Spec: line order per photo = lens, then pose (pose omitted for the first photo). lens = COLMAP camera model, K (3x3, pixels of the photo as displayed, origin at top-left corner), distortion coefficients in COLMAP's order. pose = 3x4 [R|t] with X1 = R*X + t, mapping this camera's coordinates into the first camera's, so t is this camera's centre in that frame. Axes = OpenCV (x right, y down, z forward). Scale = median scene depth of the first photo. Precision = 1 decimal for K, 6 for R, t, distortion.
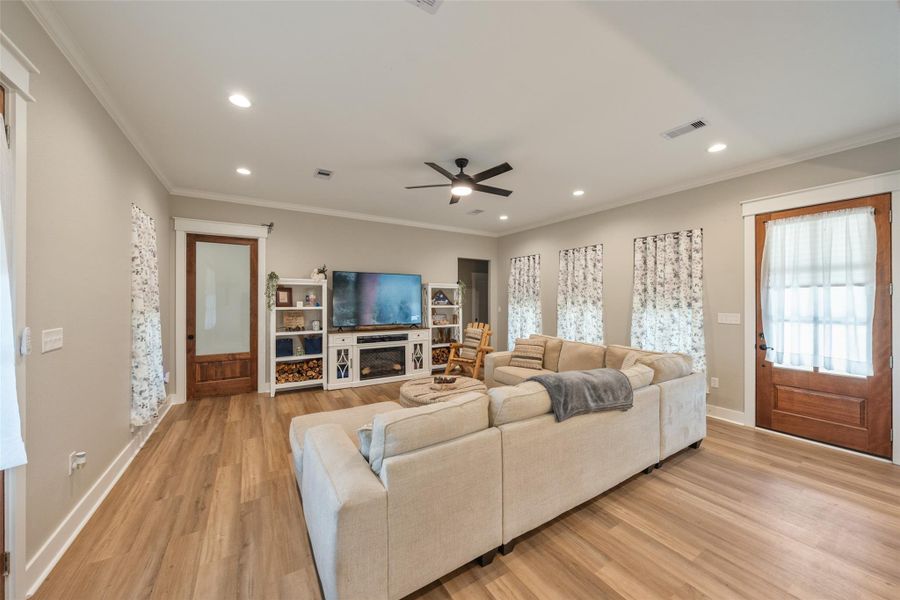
lens RADIAL K [[319.9, 0, 450.0], [0, 319.9, 300.0], [0, 0, 1]] dist [-0.001454, 0.000035]
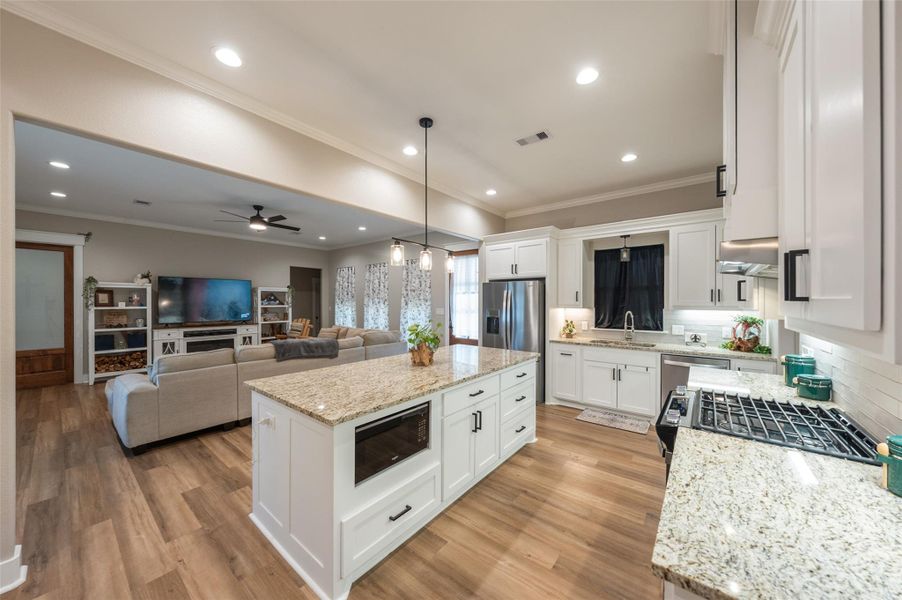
lens RADIAL K [[315.7, 0, 447.2], [0, 315.7, 302.3], [0, 0, 1]] dist [-0.001454, 0.000103]
pose [[0.943737, -0.002083, 0.330690, 0.278427], [0.000944, 0.999993, 0.003604, 0.002049], [-0.330696, -0.003089, 0.943732, -0.490771]]
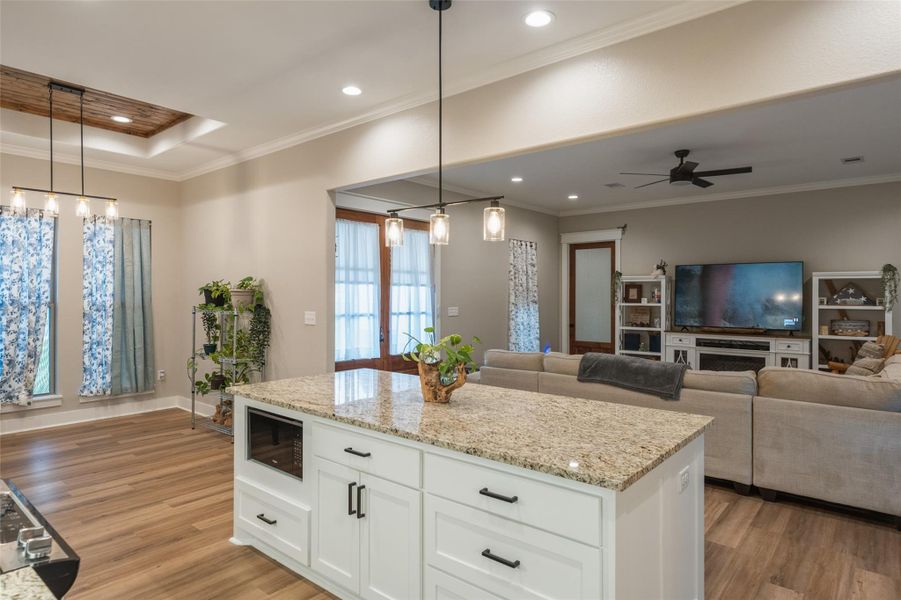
lens RADIAL K [[521.9, 0, 445.9], [0, 521.9, 293.3], [0, 0, 1]] dist [0.001176, 0.000196]
pose [[0.309451, -0.004461, -0.950905, 0.963700], [-0.003662, 0.999976, -0.005883, 0.001991], [0.950908, 0.005303, 0.309427, -0.115695]]
